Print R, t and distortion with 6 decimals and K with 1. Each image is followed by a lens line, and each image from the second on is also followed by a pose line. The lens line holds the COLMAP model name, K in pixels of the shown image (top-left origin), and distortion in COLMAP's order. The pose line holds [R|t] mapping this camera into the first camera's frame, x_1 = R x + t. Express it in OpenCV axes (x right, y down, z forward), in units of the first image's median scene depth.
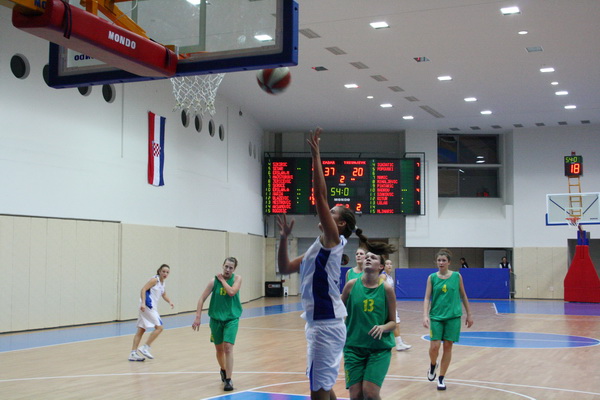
lens RADIAL K [[865.2, 0, 299.7], [0, 865.2, 199.5], [0, 0, 1]] dist [0.003715, 0.000000]
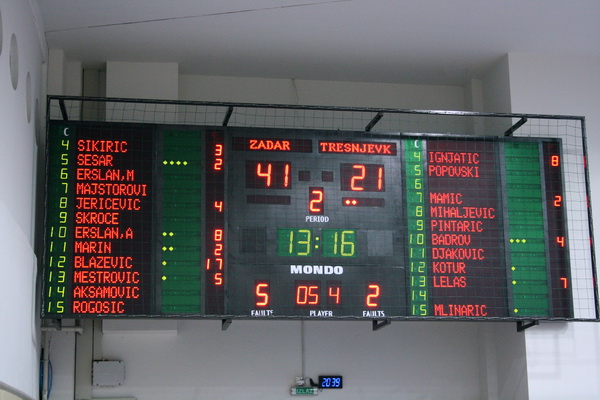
lens RADIAL K [[1179.9, 0, 300.9], [0, 1179.9, 200.7], [0, 0, 1]] dist [-0.014467, 0.000000]
pose [[0.981463, 0.022560, 0.190321, -0.032356], [0.002450, 0.991490, -0.130159, 0.028726], [-0.191638, 0.128213, 0.973055, 0.609335]]
